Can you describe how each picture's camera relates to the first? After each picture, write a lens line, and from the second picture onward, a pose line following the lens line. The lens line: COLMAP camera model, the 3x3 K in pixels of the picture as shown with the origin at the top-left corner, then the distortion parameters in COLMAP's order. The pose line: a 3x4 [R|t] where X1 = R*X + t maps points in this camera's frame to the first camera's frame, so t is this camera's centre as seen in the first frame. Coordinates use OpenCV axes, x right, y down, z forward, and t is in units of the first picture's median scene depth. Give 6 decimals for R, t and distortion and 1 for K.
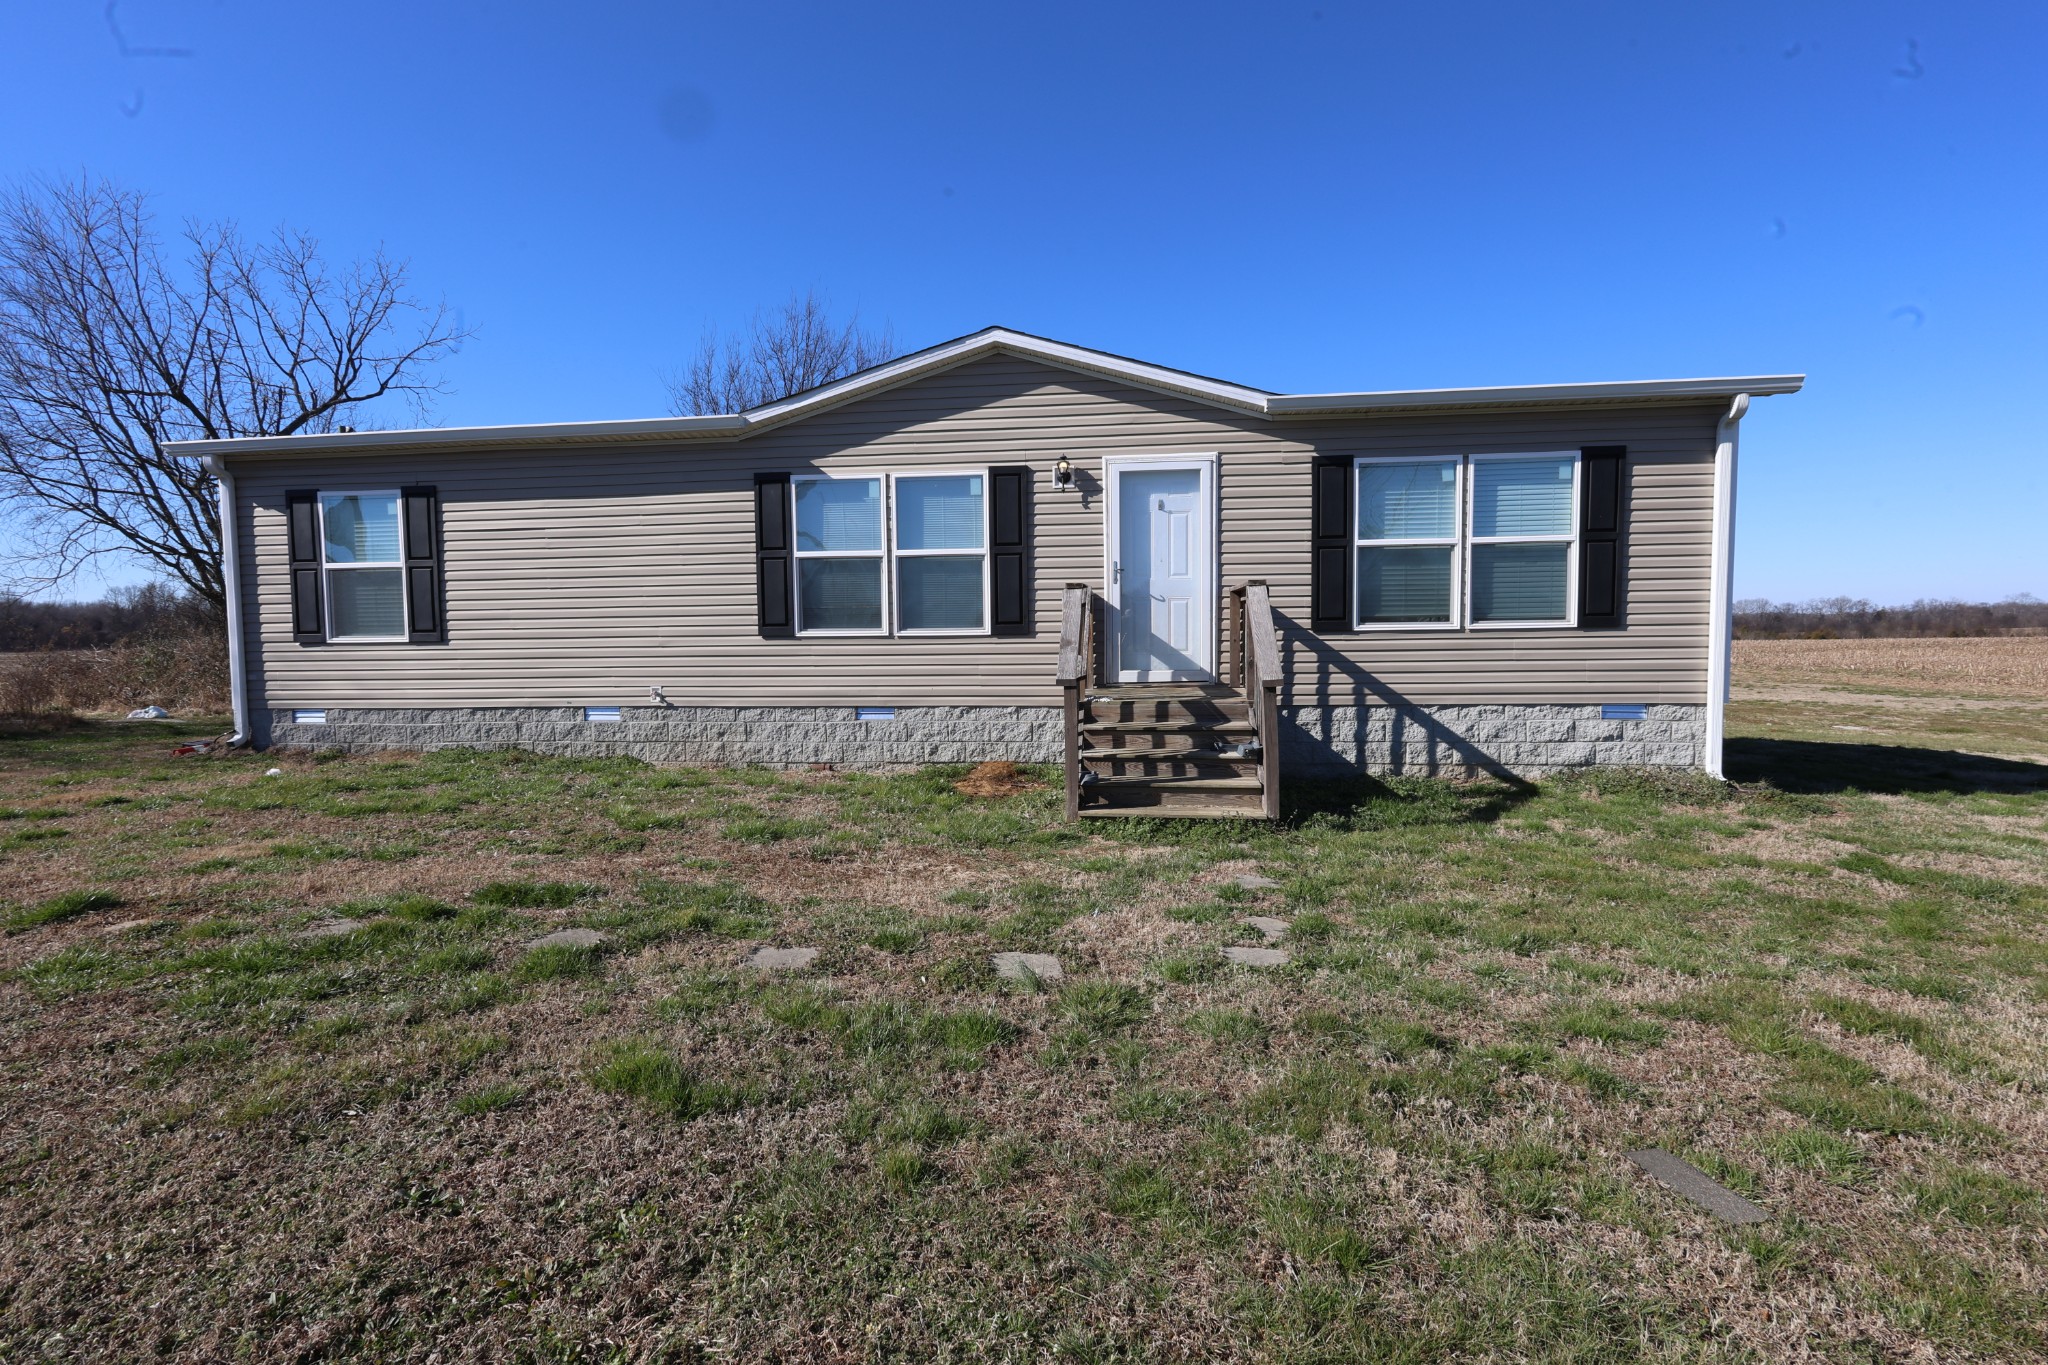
lens RADIAL K [[936.6, 0, 1029.3], [0, 936.6, 680.6], [0, 0, 1]] dist [-0.005092, 0.000531]
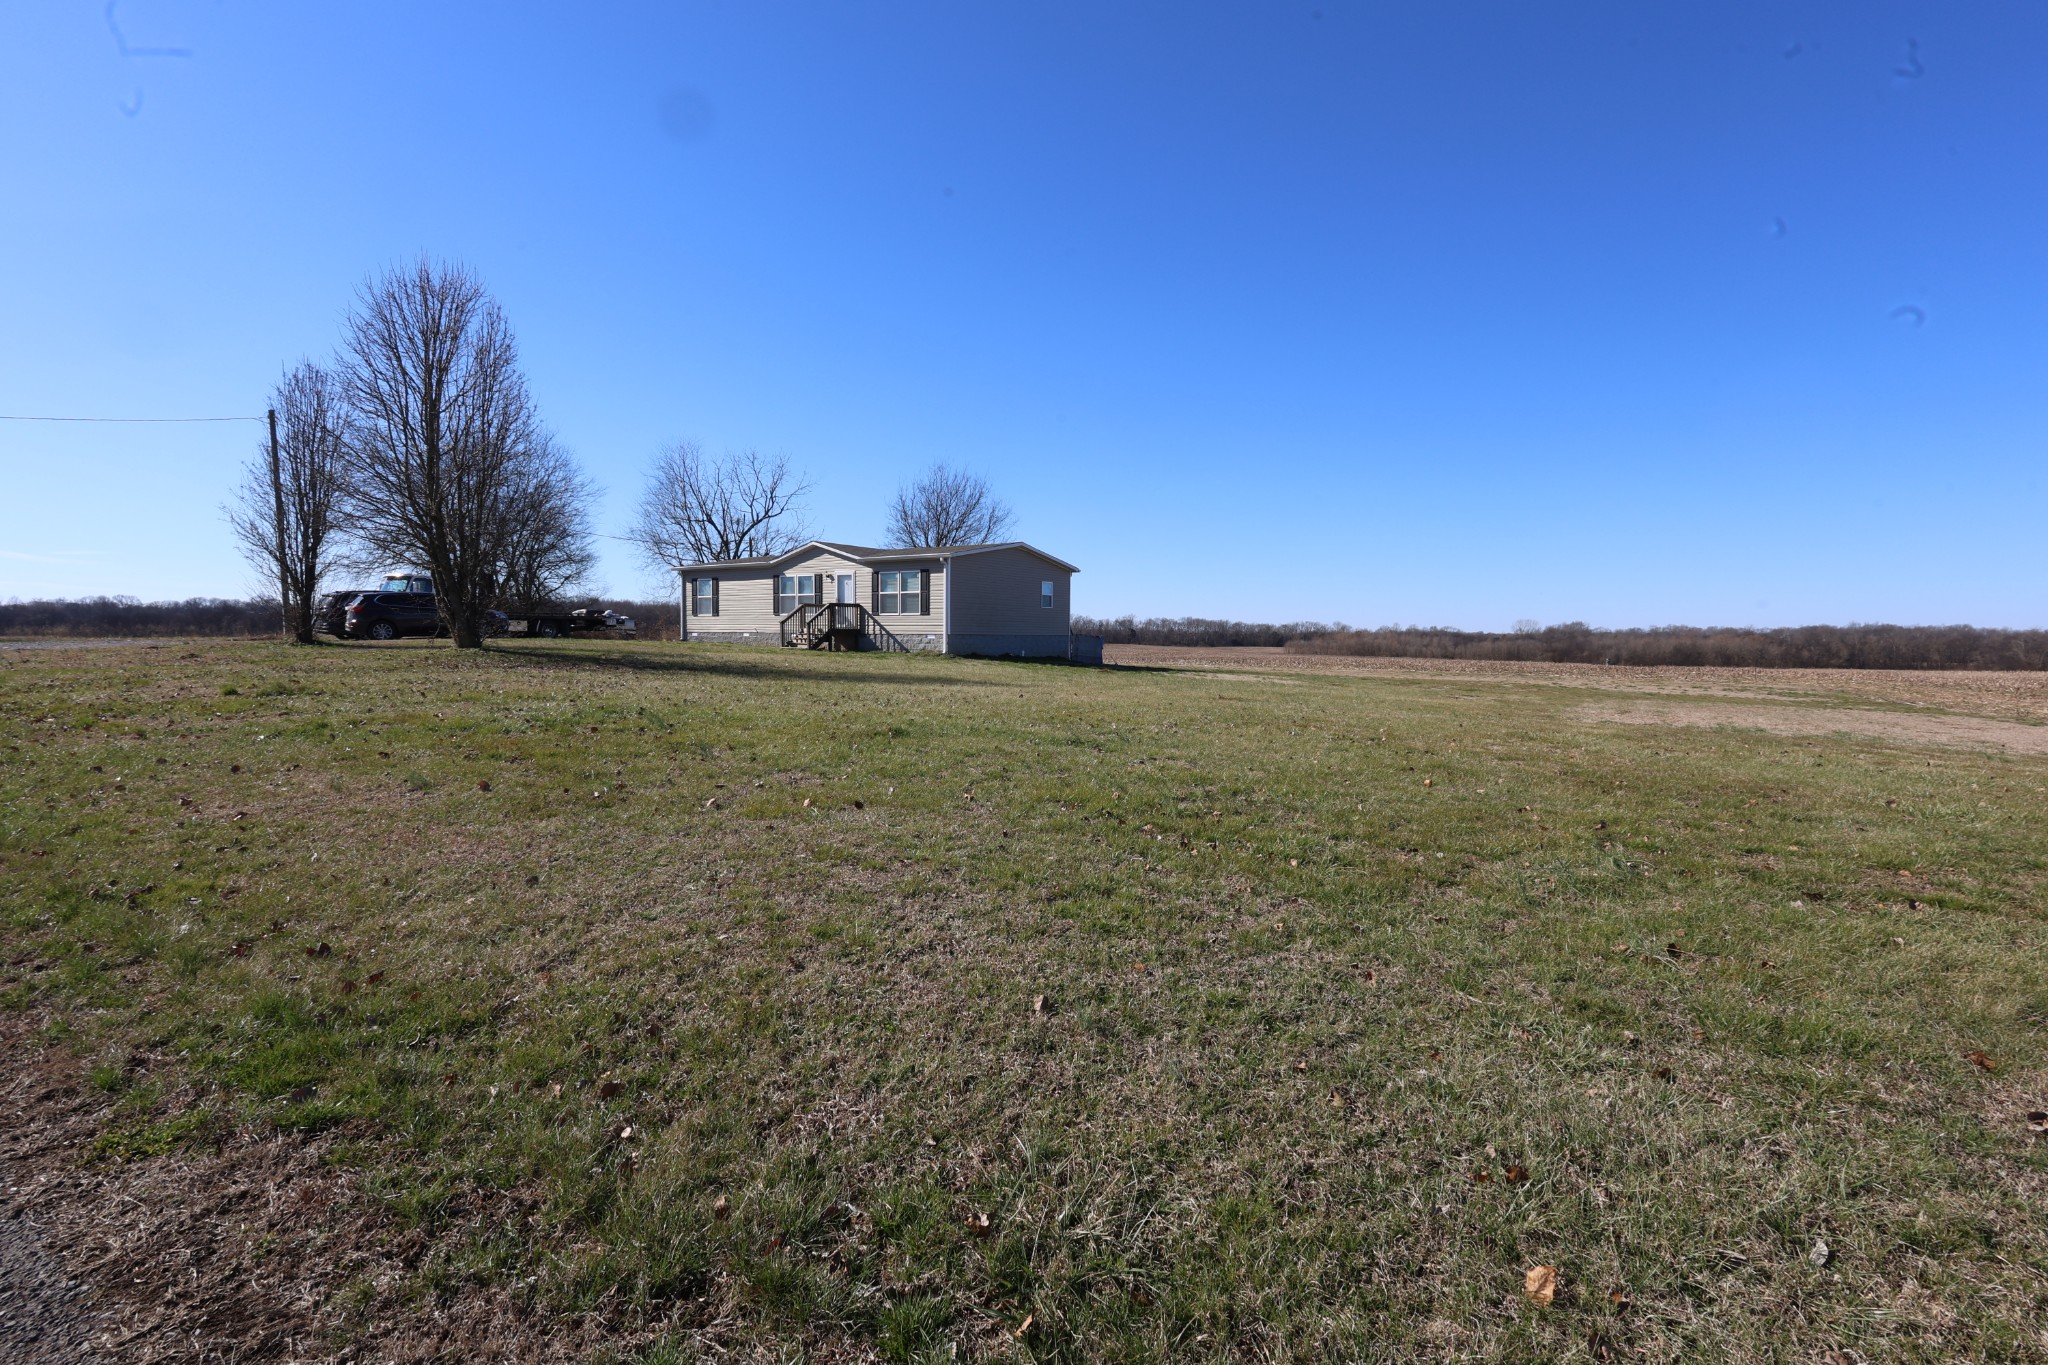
lens RADIAL K [[936.6, 0, 1032.7], [0, 936.6, 669.0], [0, 0, 1]] dist [-0.005092, 0.000531]
pose [[0.891496, 0.039623, -0.451293, 2.619718], [-0.050629, 0.998641, -0.012334, 0.185180], [0.450191, 0.033844, 0.892290, -2.157970]]
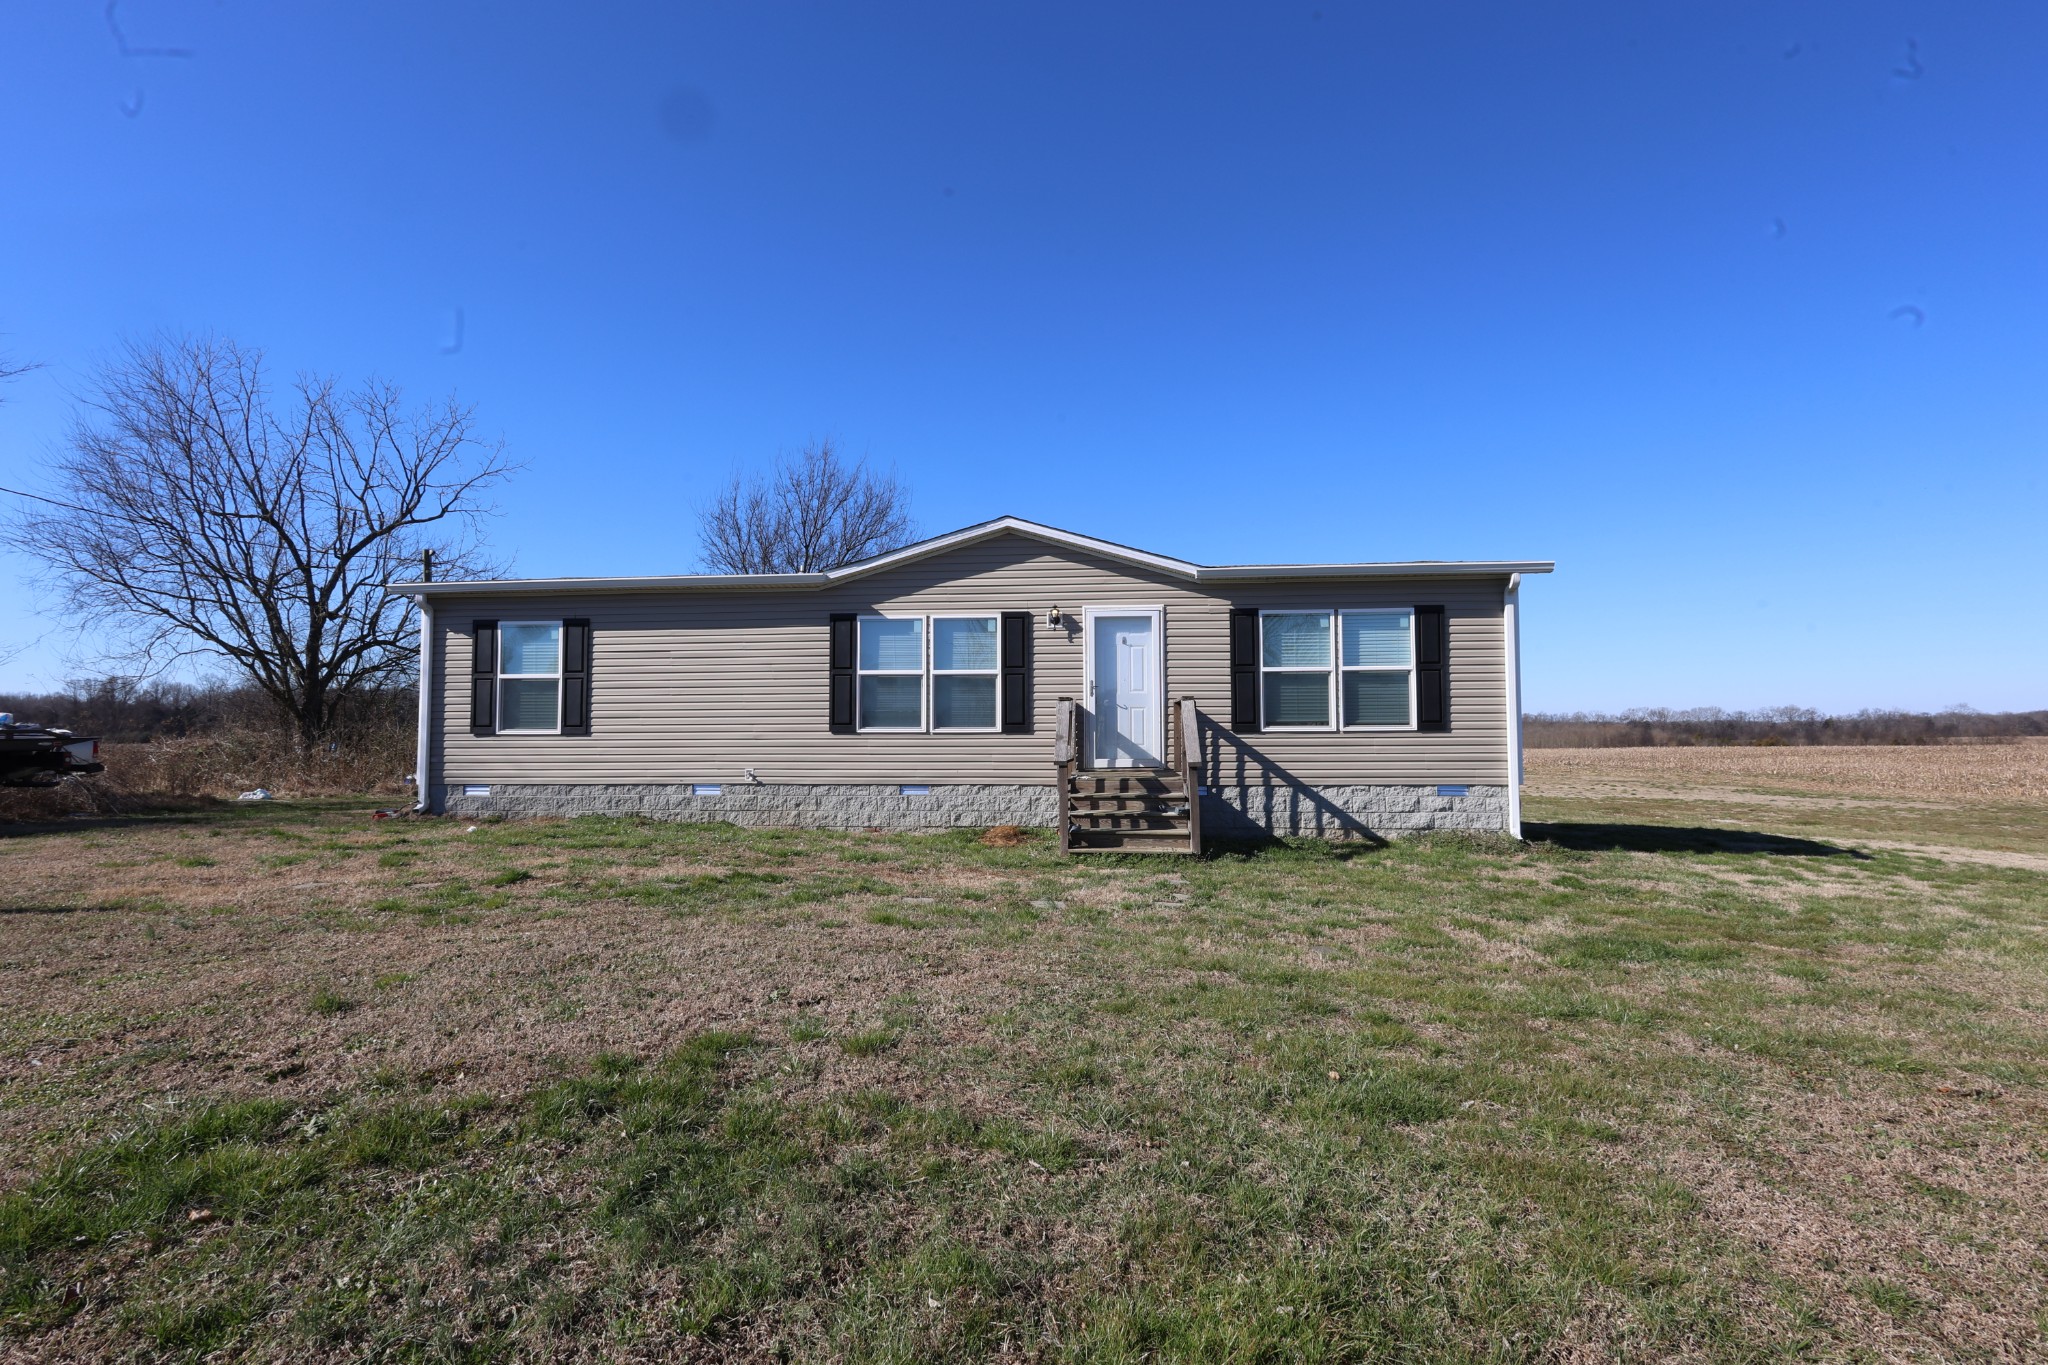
lens RADIAL K [[936.6, 0, 1028.6], [0, 936.6, 685.7], [0, 0, 1]] dist [-0.005092, 0.000531]
pose [[0.999568, 0.009865, 0.027673, -0.039607], [-0.006968, 0.994669, -0.102883, 0.024137], [-0.028540, 0.102646, 0.994308, -0.373992]]
